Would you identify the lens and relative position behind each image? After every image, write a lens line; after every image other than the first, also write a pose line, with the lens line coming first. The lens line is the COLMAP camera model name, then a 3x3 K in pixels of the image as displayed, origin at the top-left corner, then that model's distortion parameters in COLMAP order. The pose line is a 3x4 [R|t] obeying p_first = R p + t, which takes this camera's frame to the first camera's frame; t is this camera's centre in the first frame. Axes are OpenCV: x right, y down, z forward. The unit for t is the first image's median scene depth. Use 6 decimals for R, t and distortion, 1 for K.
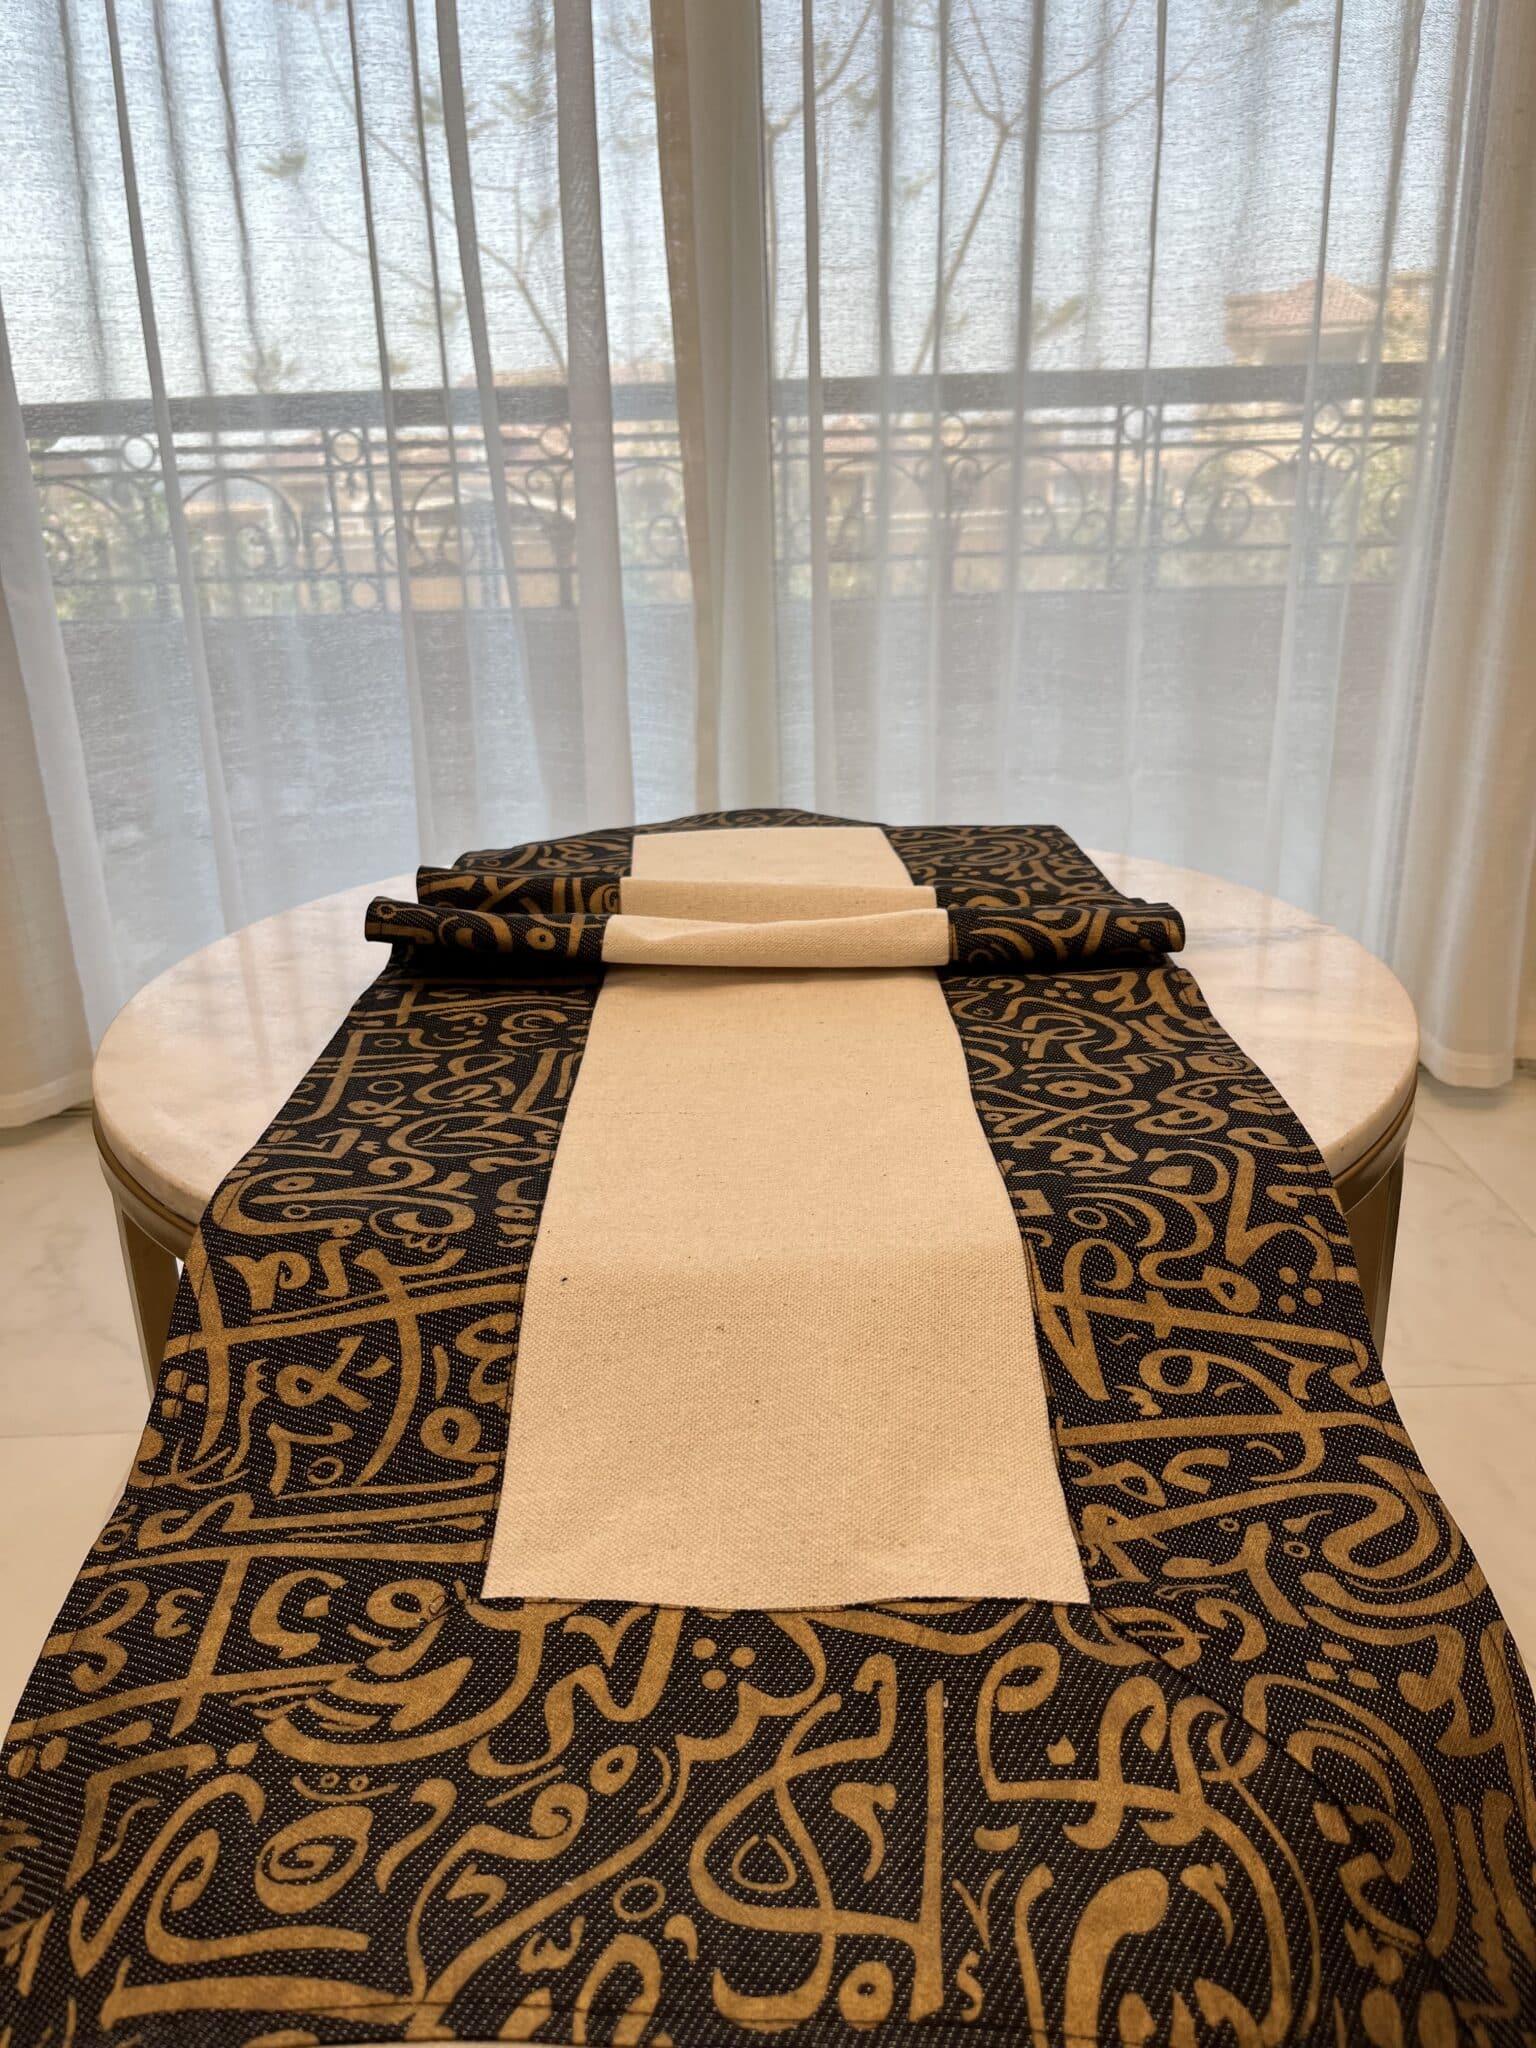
lens RADIAL K [[1558.4, 0, 770.7], [0, 1558.4, 1026.1], [0, 0, 1]] dist [0.057381, -0.091940]
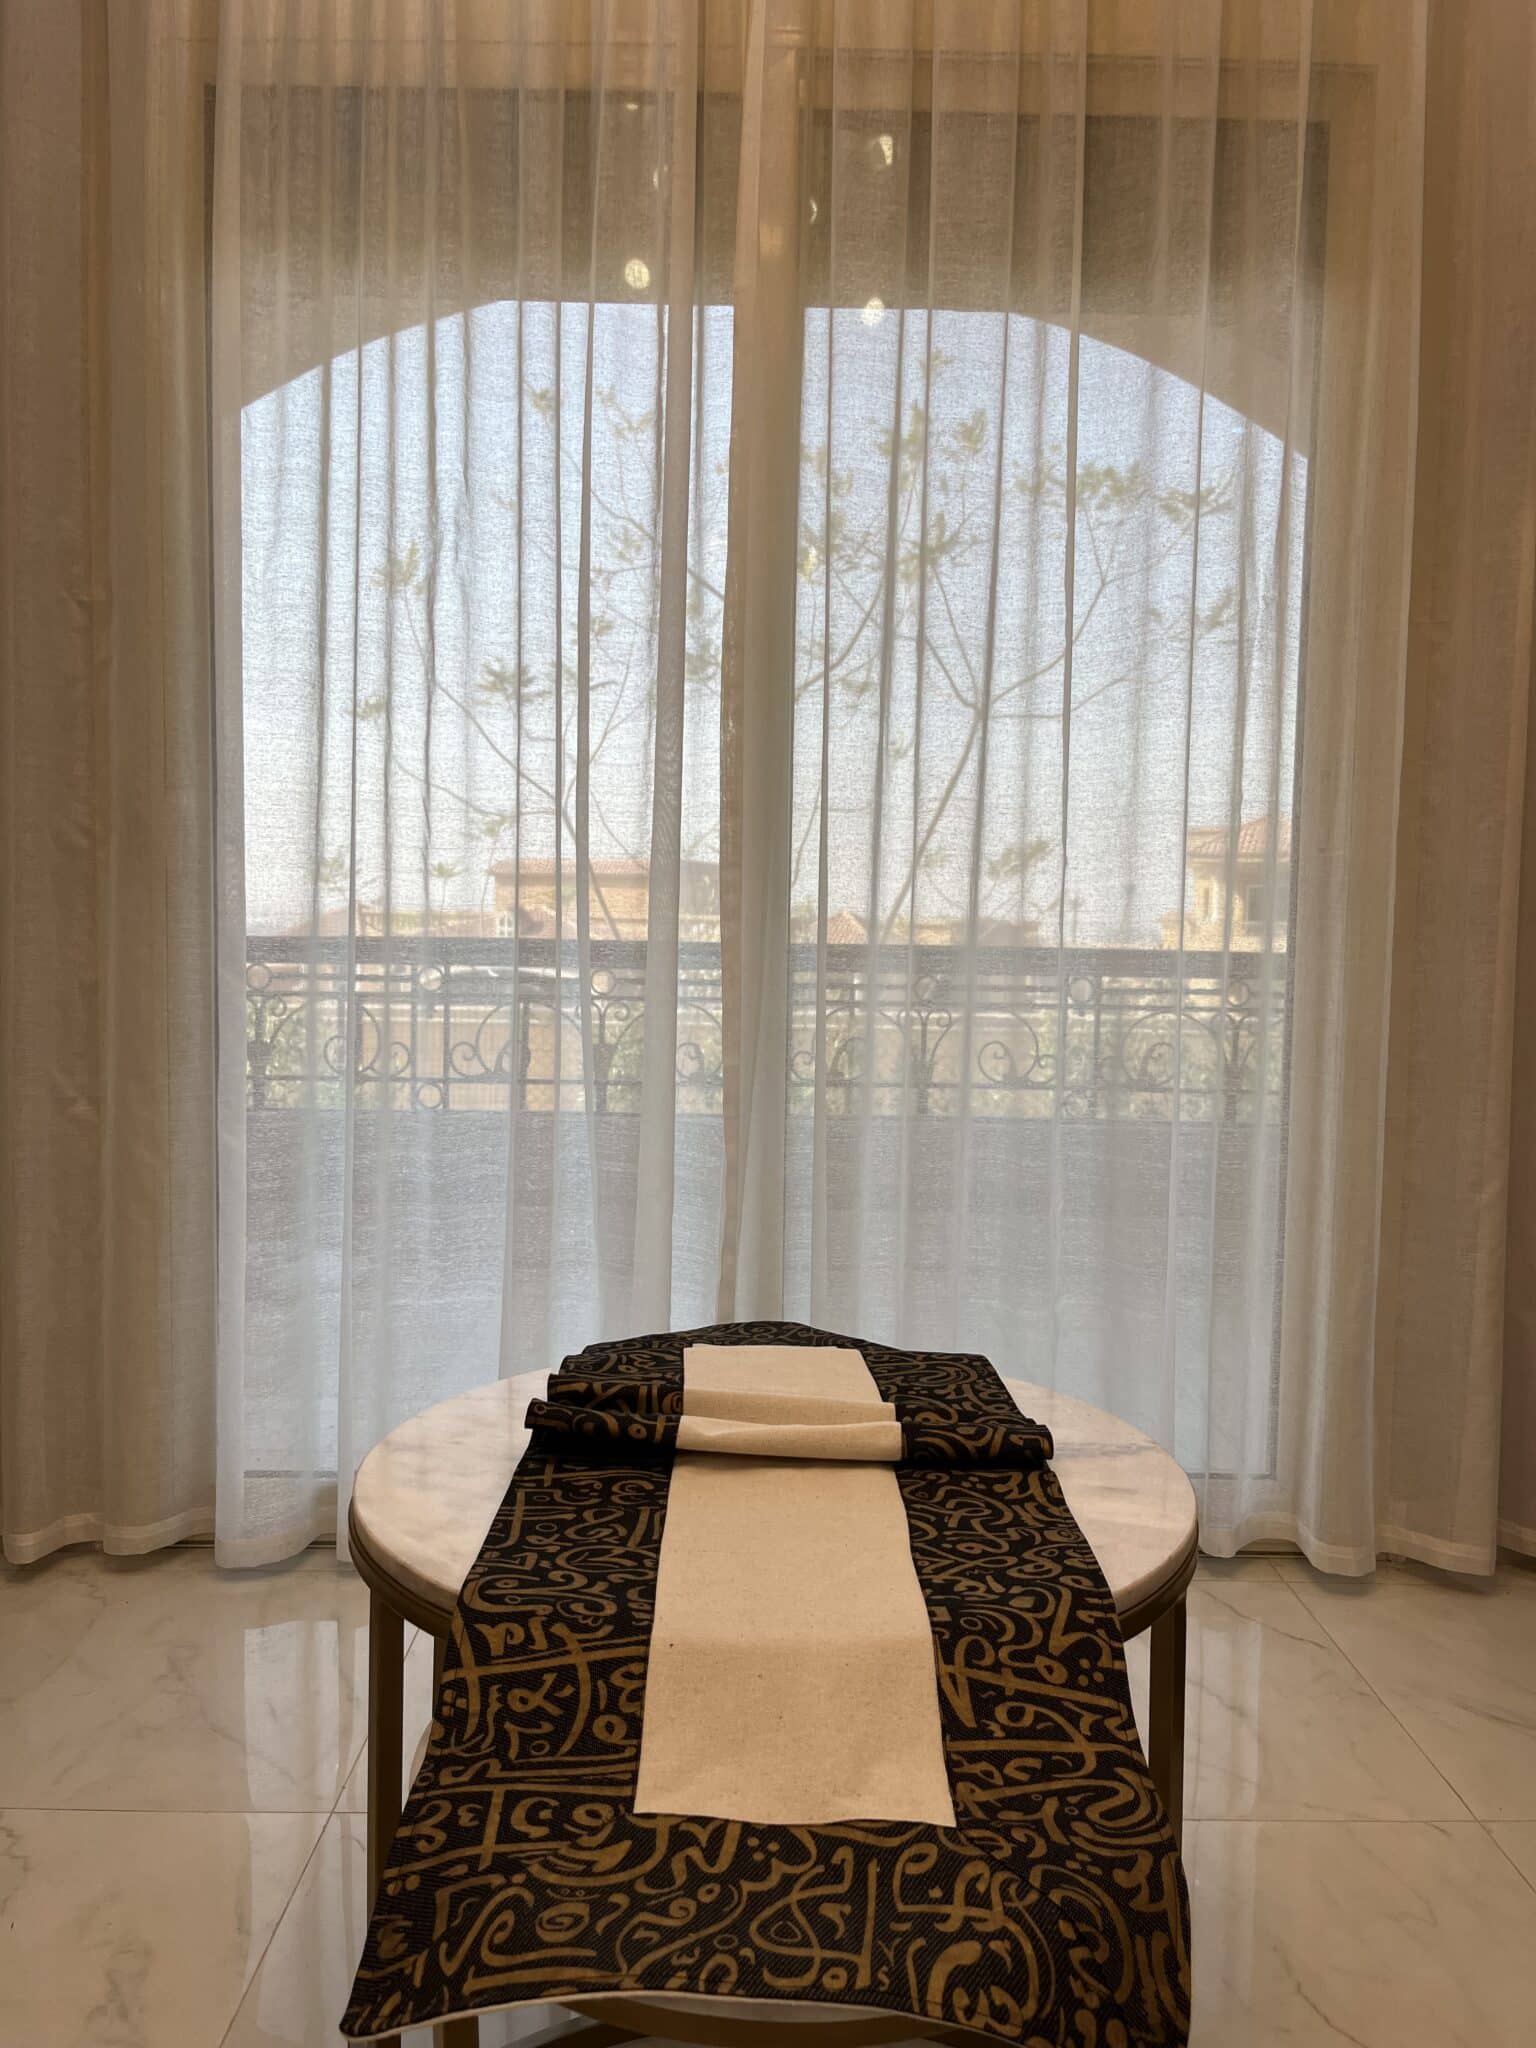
lens RADIAL K [[1537.0, 0, 764.1], [0, 1537.0, 1017.2], [0, 0, 1]] dist [0.043499, -0.055023]
pose [[0.998962, 0.045510, -0.001905, -0.058901], [-0.044049, 0.954555, -0.294761, -0.004486], [-0.011596, 0.294539, 0.955569, -0.908722]]
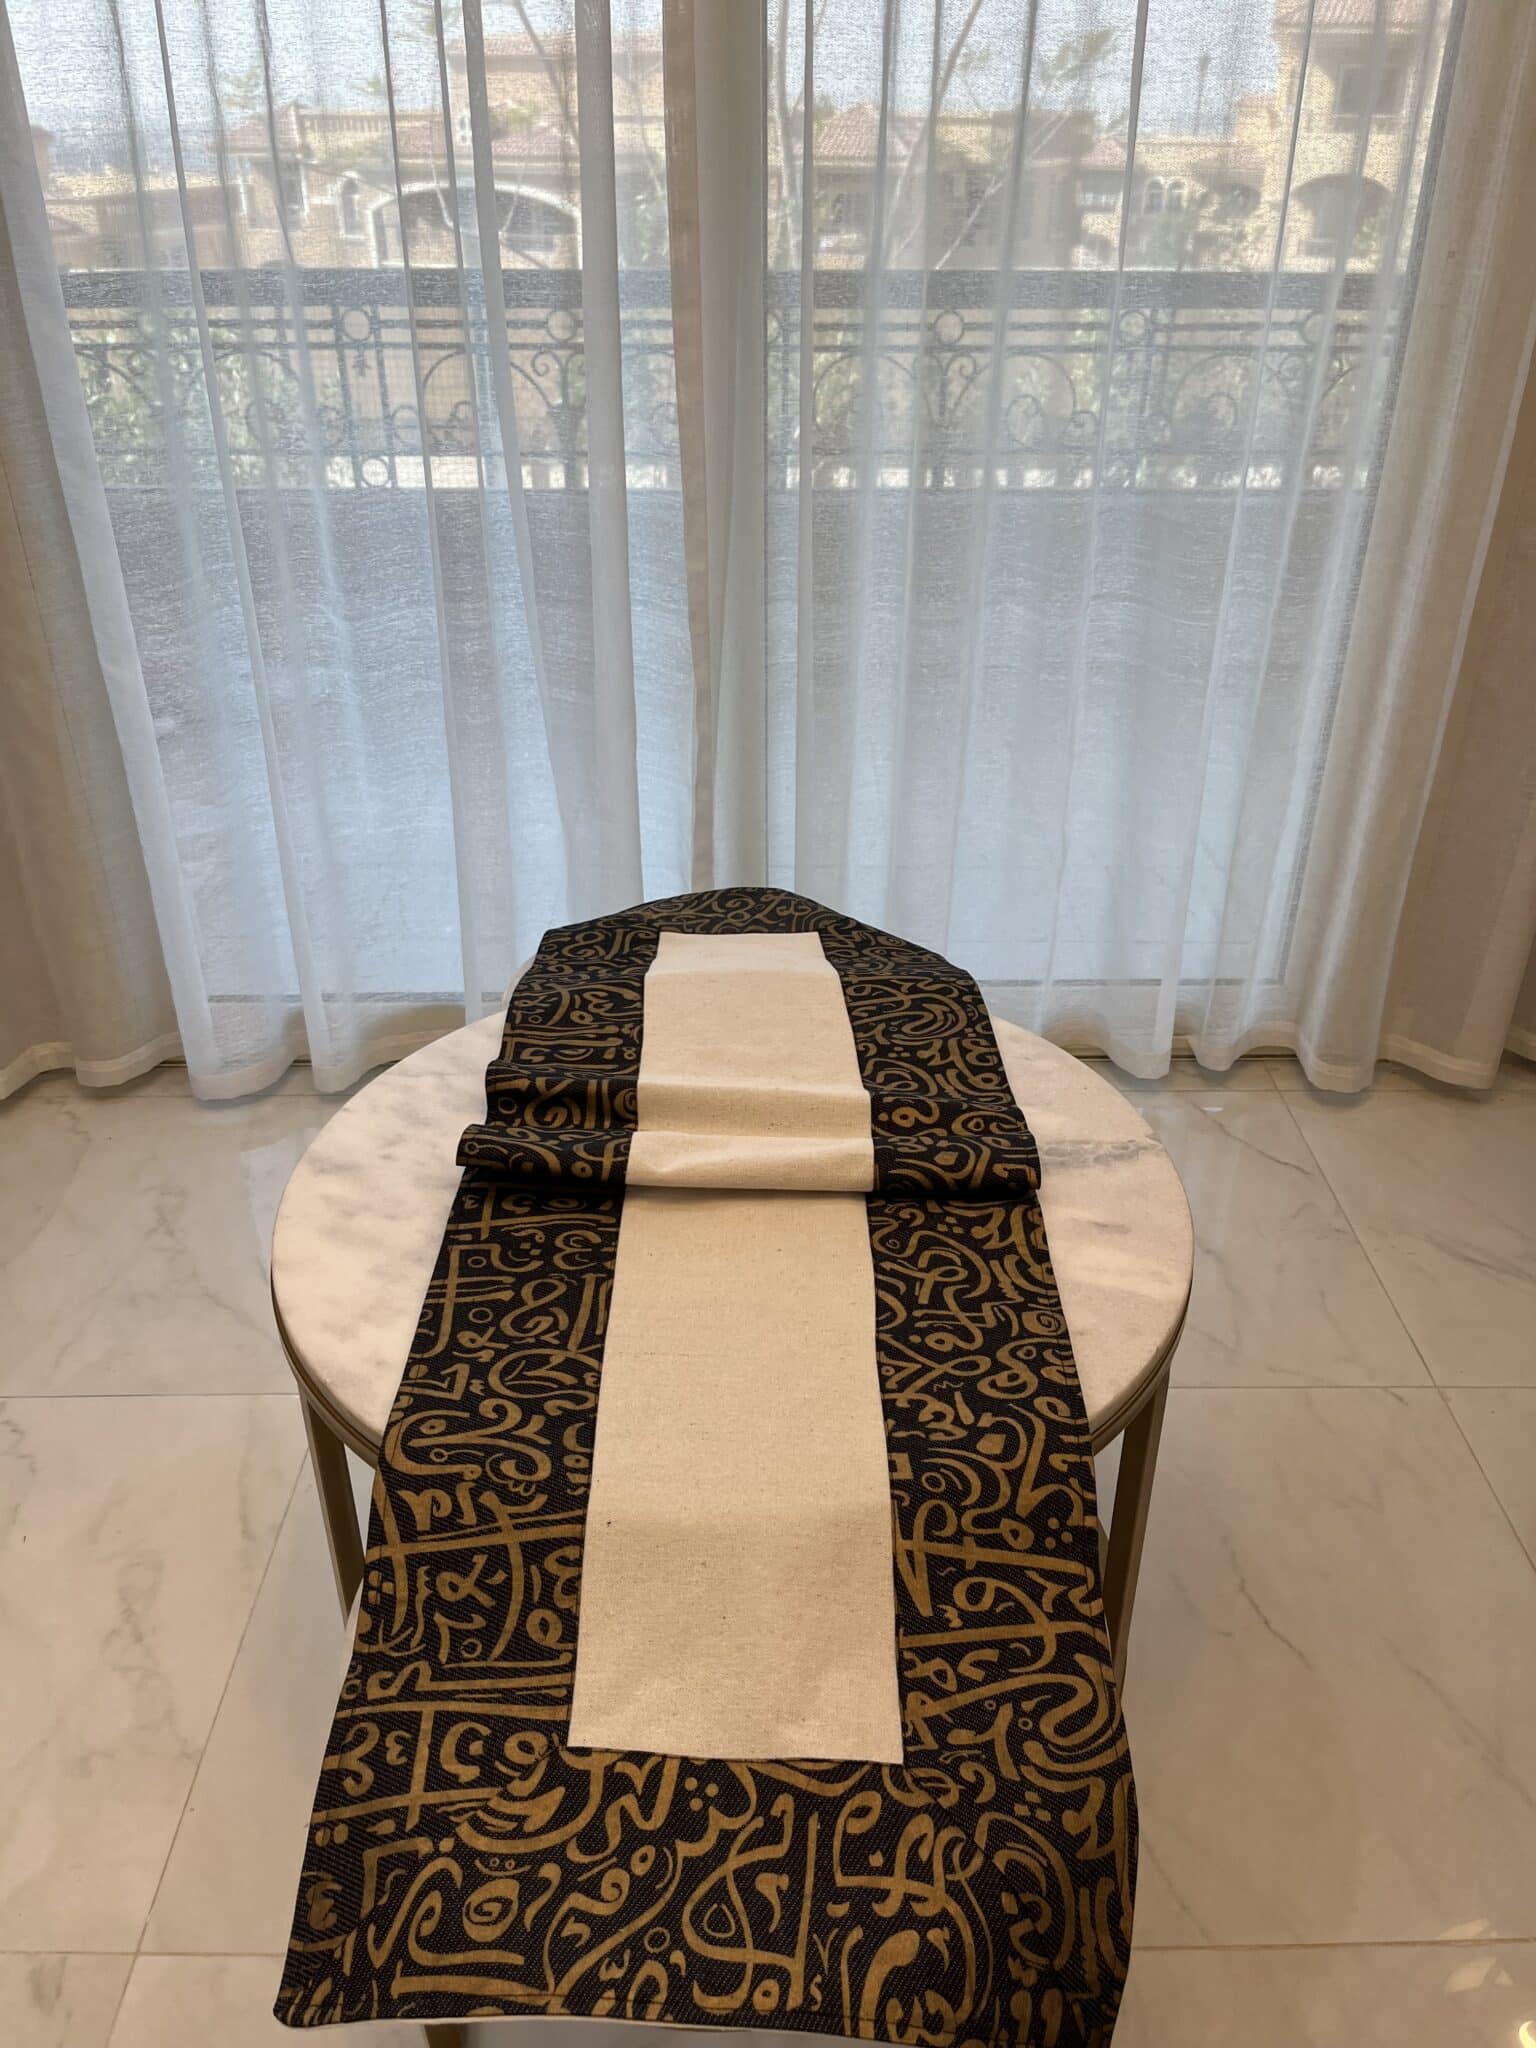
lens RADIAL K [[1550.1, 0, 768.0], [0, 1550.1, 1024.0], [0, 0, 1]] dist [0.047253, -0.066566]
pose [[0.999503, 0.029831, 0.010184, 0.002138], [-0.031104, 0.985793, 0.165062, -0.652274], [-0.005116, -0.165297, 0.986231, -0.544664]]
